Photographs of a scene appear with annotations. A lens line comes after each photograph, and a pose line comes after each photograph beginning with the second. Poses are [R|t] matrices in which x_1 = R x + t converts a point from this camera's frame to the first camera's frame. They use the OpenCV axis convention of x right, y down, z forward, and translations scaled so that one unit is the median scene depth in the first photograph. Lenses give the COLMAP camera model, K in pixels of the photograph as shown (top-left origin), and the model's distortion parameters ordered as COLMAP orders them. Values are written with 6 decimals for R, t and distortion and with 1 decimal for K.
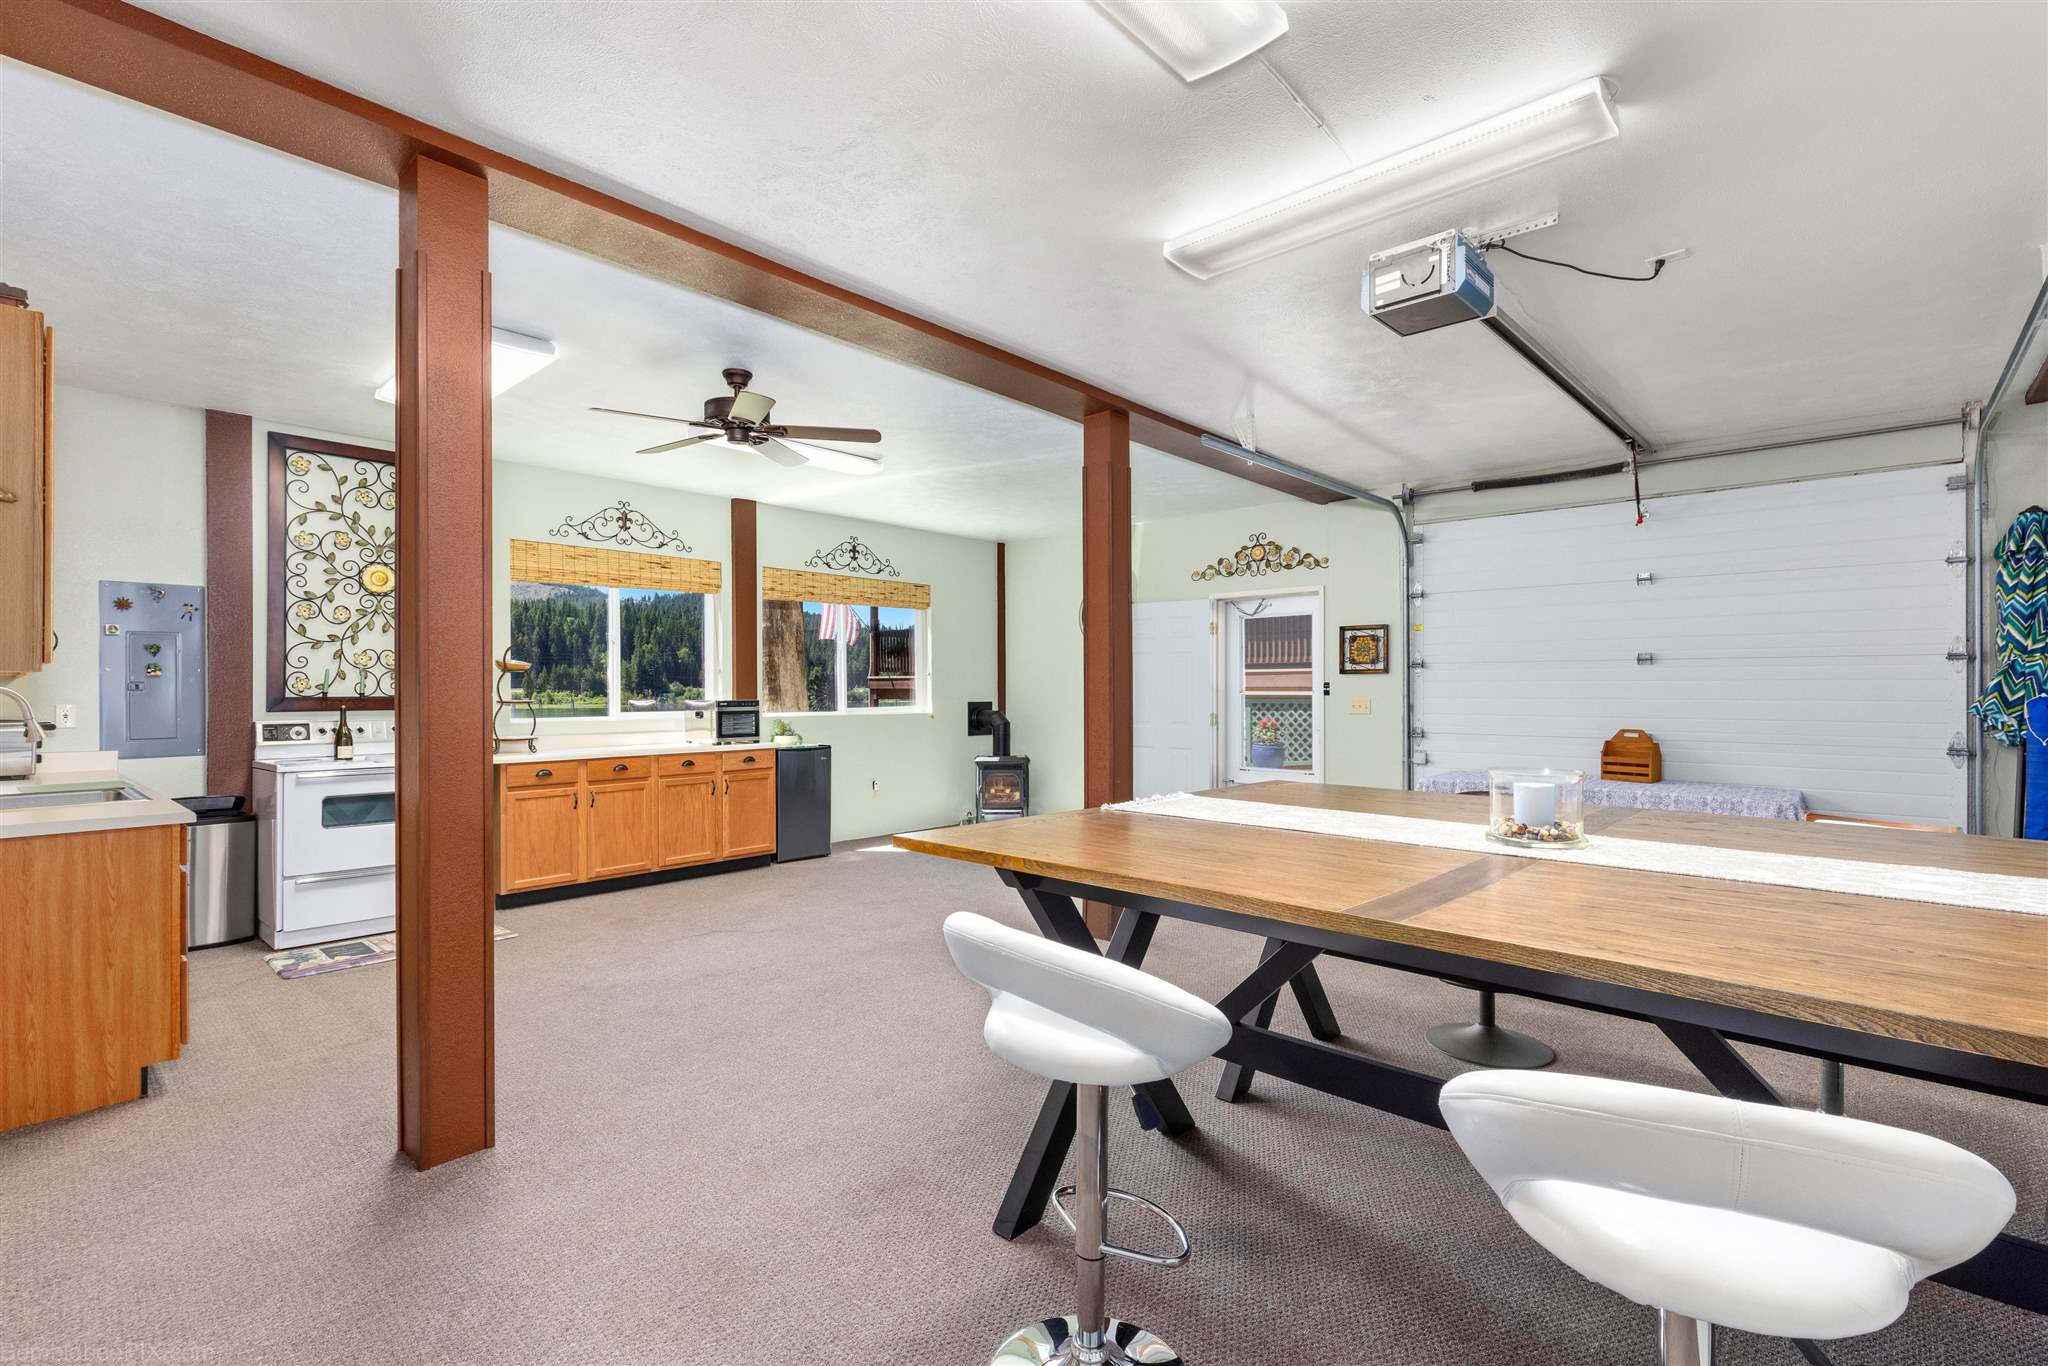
lens RADIAL K [[933.7, 0, 1020.5], [0, 933.7, 687.6], [0, 0, 1]] dist [0.007612, -0.000369]
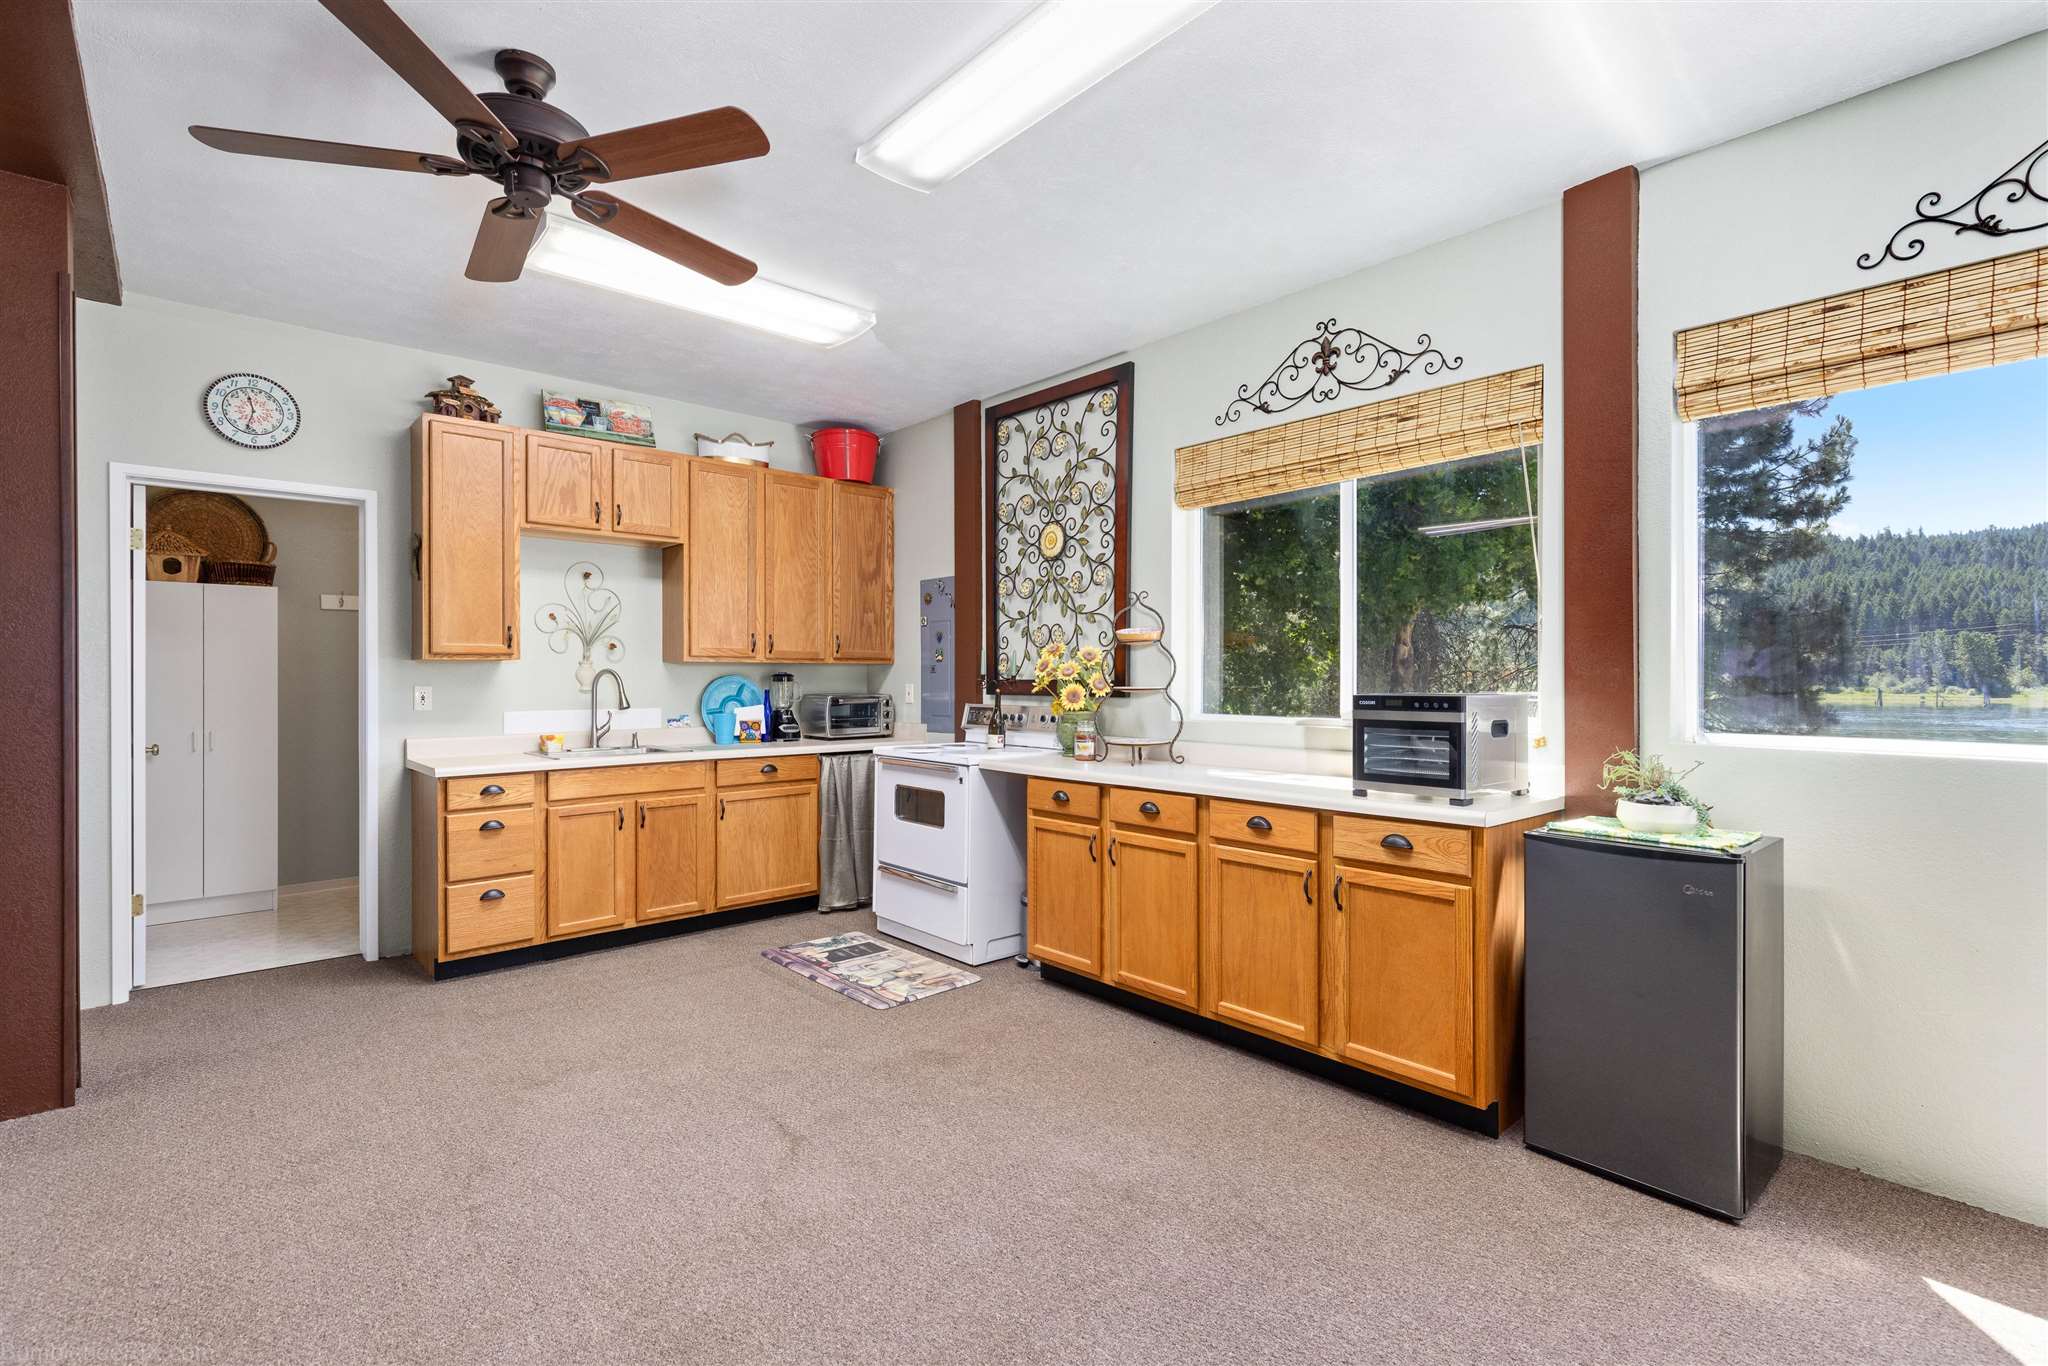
lens RADIAL K [[922.5, 0, 1013.2], [0, 922.5, 674.1], [0, 0, 1]] dist [0.001154, -0.000060]
pose [[-0.103976, -0.003056, -0.994575, 0.147203], [0.000566, 0.999995, -0.003131, 0.006971], [0.994580, -0.000889, -0.103973, 1.057277]]
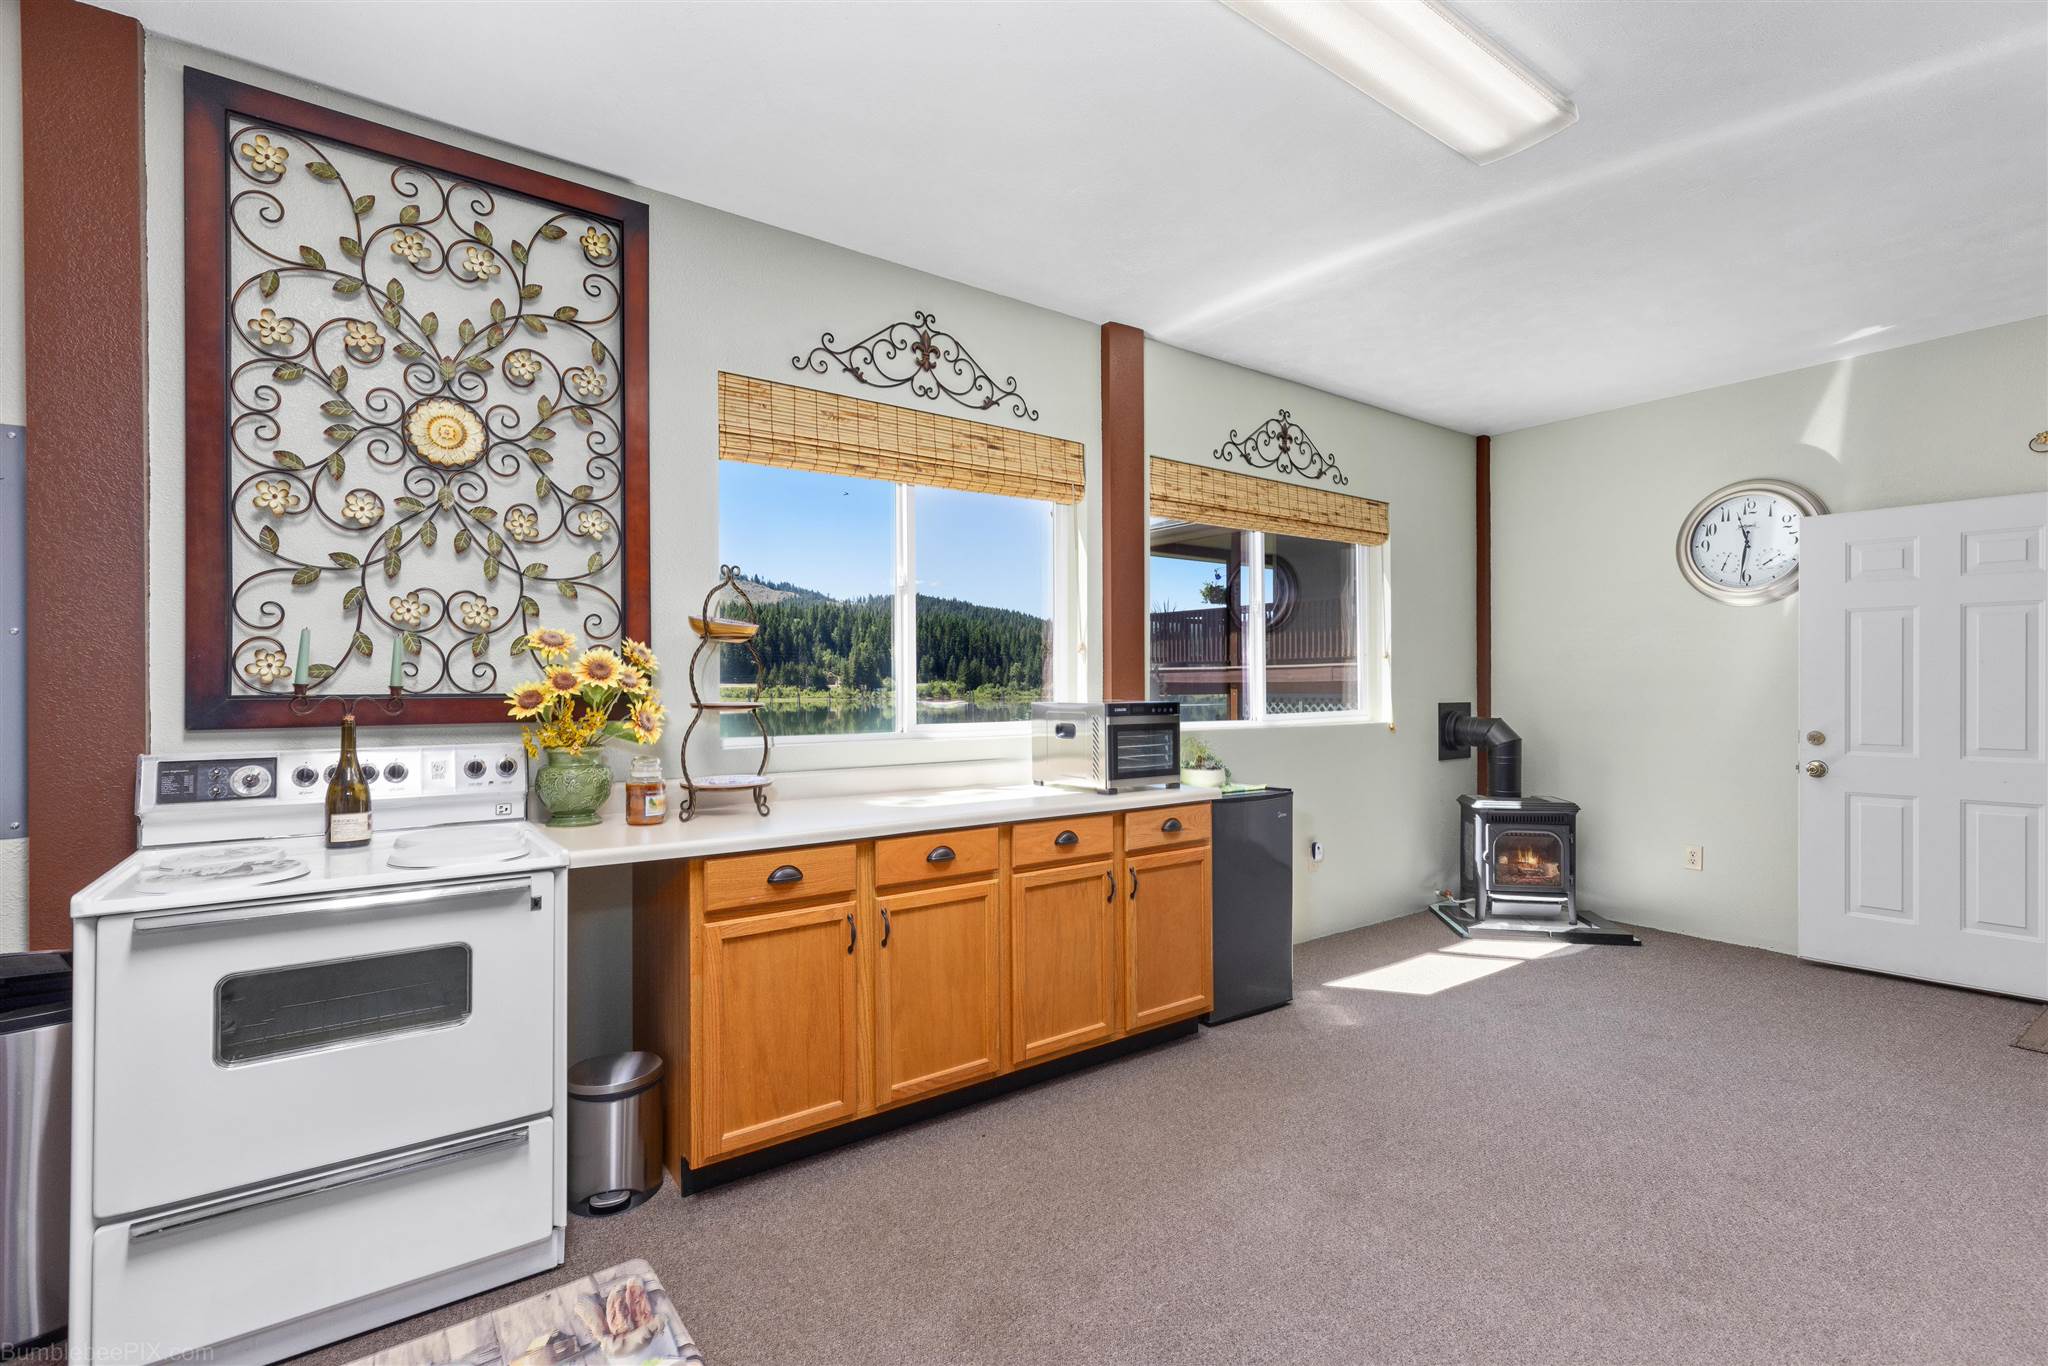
lens RADIAL K [[915.3, 0, 1024.0], [0, 915.3, 683.0], [0, 0, 1]] dist [0.008356, -0.000142]
pose [[0.979065, -0.001028, -0.203546, -0.324455], [0.001114, 0.999999, 0.000308, 0.004011], [0.203546, -0.000528, 0.979065, 0.626895]]
